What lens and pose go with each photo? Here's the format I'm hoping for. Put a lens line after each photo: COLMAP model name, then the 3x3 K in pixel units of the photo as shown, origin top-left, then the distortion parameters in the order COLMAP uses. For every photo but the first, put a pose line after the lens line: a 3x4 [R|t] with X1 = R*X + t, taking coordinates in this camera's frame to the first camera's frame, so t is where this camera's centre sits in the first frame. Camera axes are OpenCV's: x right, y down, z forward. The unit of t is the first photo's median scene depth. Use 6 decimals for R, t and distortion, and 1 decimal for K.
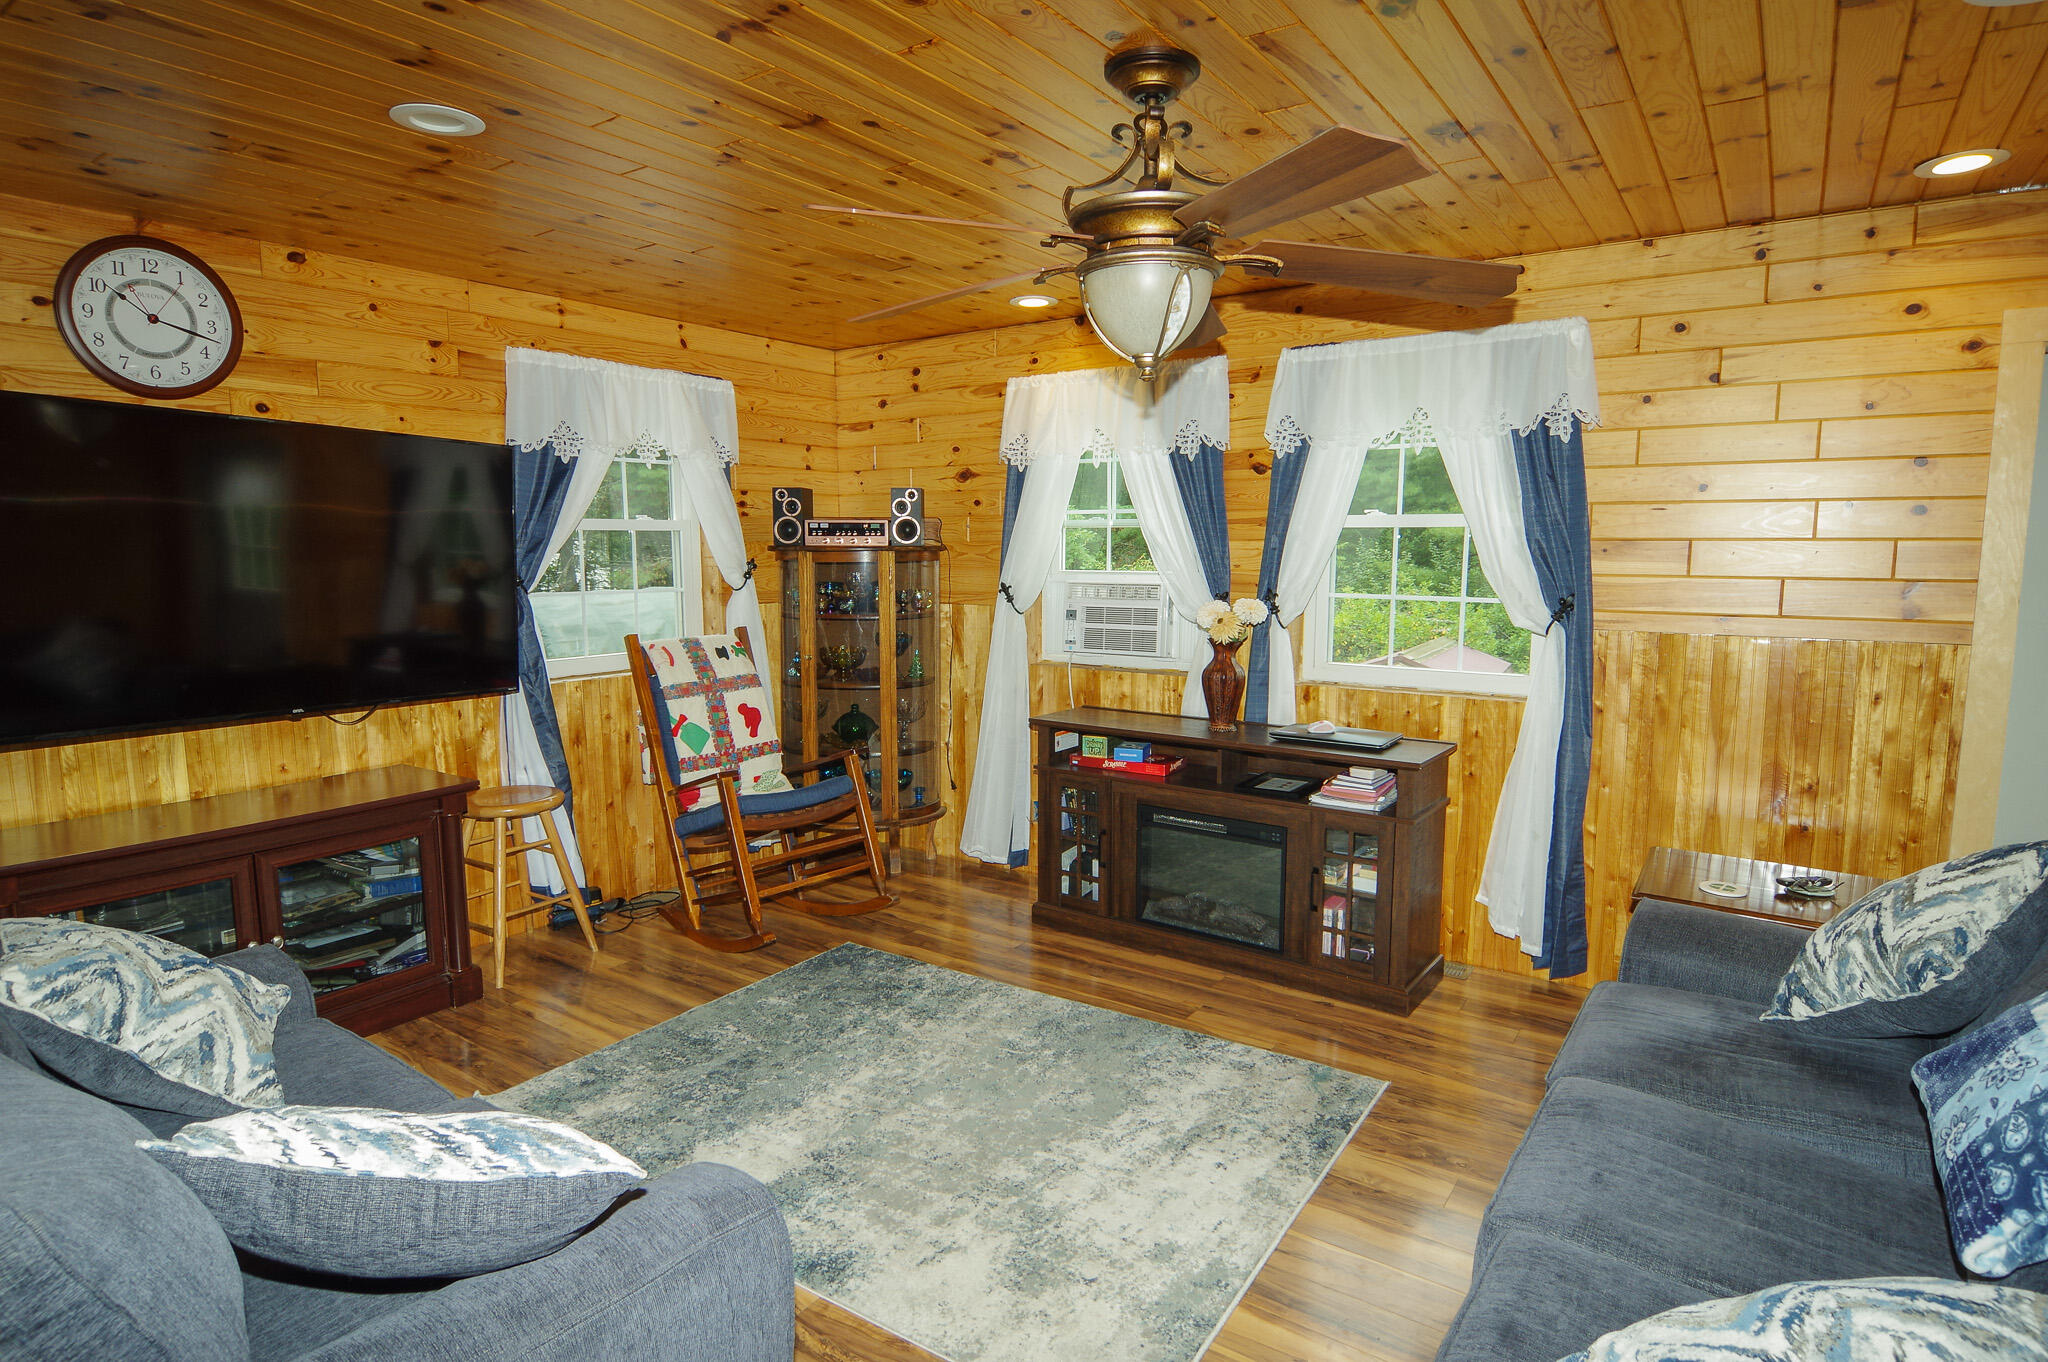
lens RADIAL K [[1084.8, 0, 1027.6], [0, 1084.8, 681.7], [0, 0, 1]] dist [-0.009530, -0.009446]
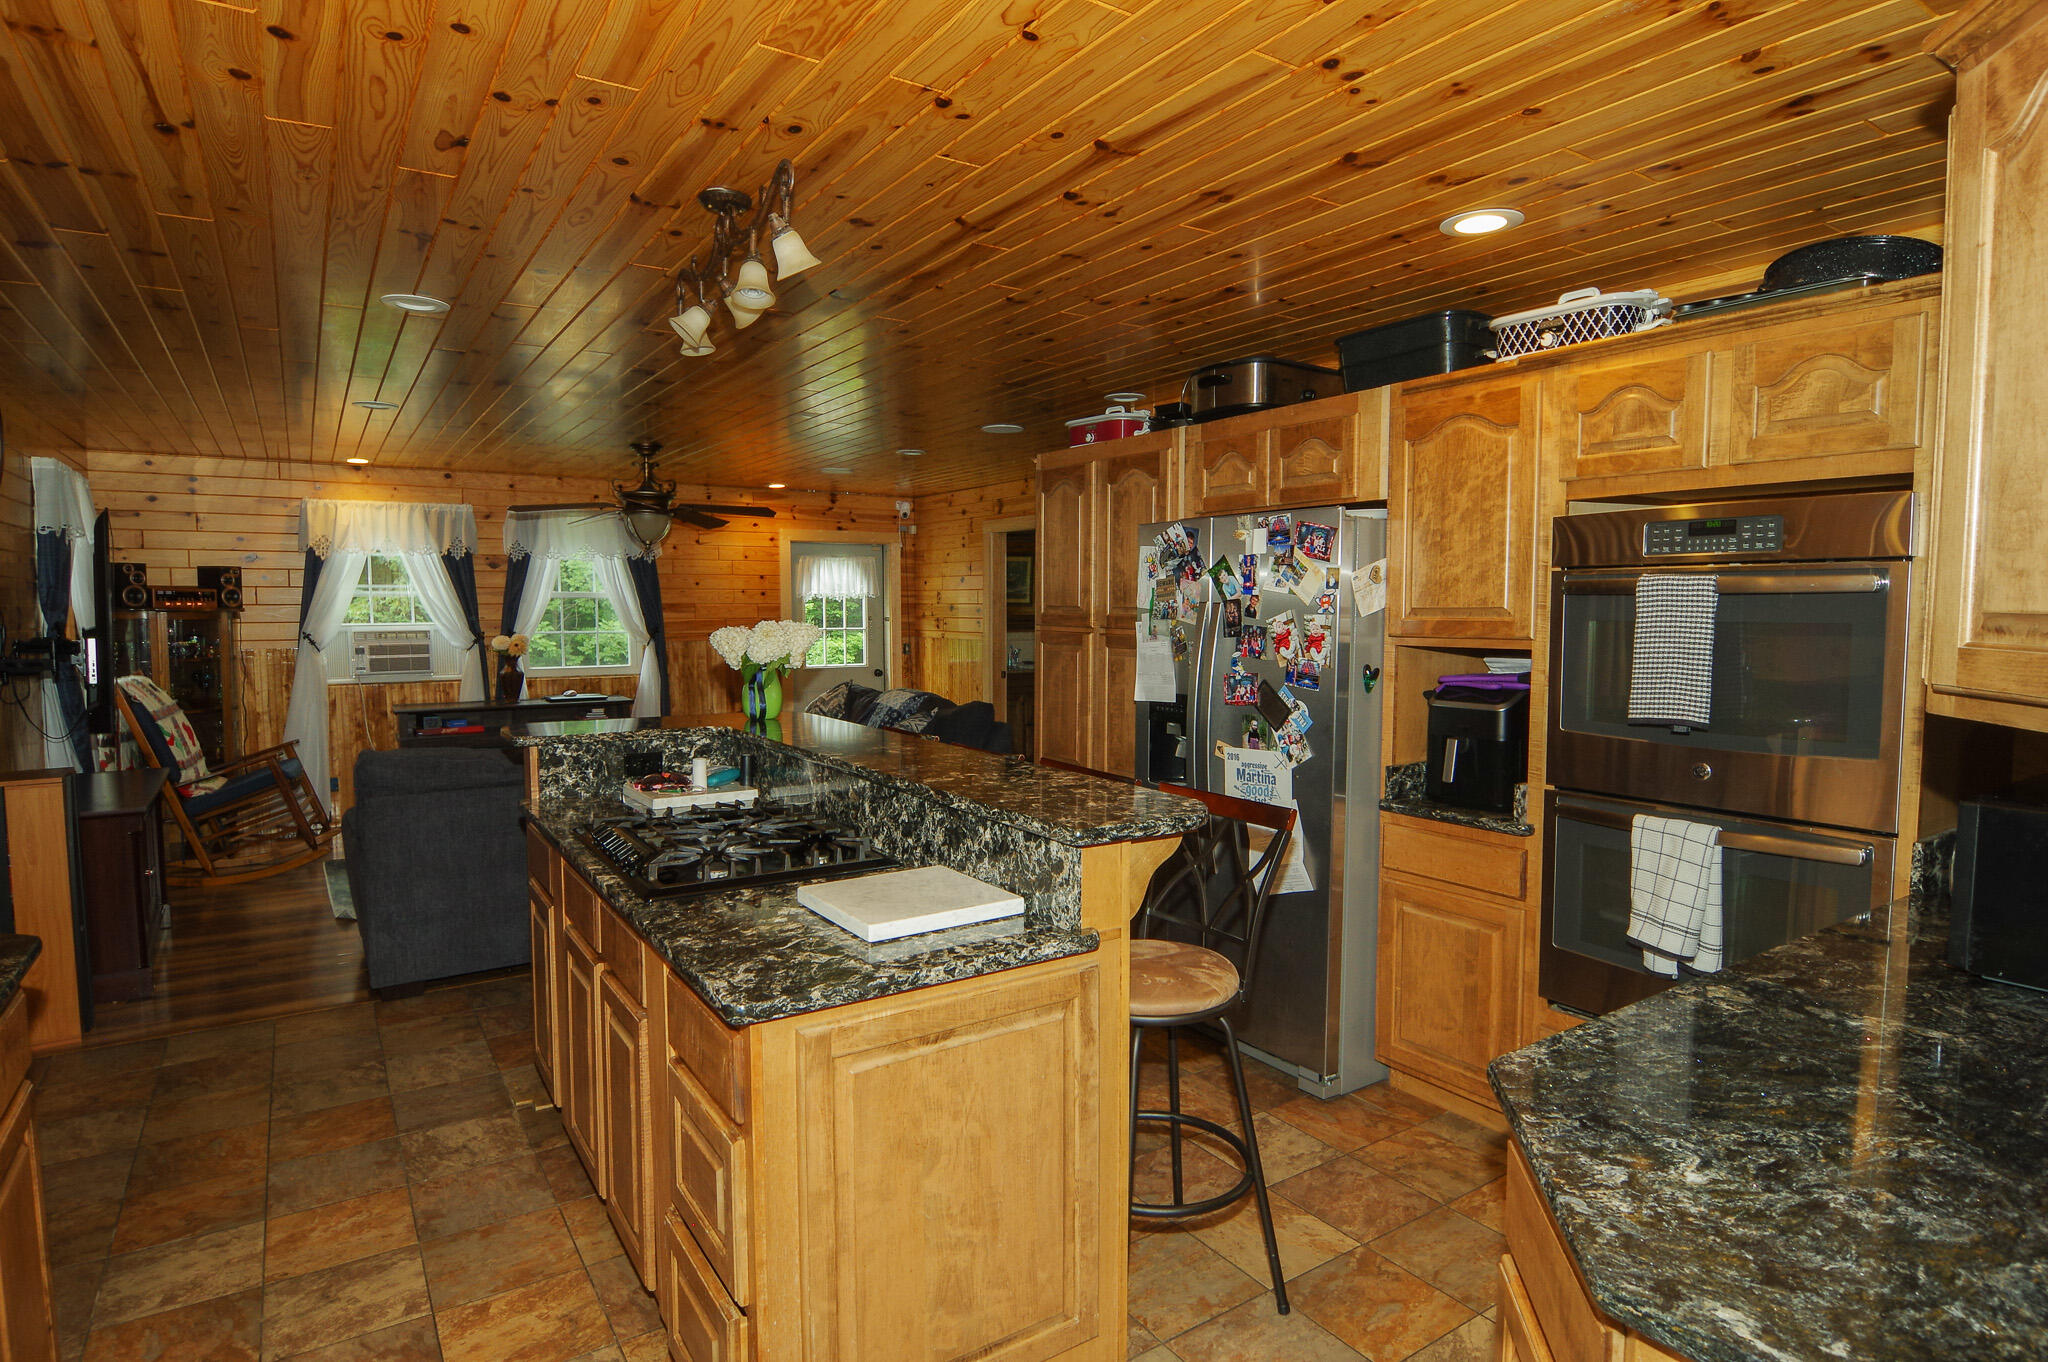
lens RADIAL K [[1084.8, 0, 1027.6], [0, 1084.8, 681.7], [0, 0, 1]] dist [-0.009530, -0.009446]
pose [[0.353738, -0.066499, 0.932978, -1.127432], [0.119598, 0.992498, 0.025396, 0.059988], [-0.927667, 0.102599, 0.359037, -0.467392]]
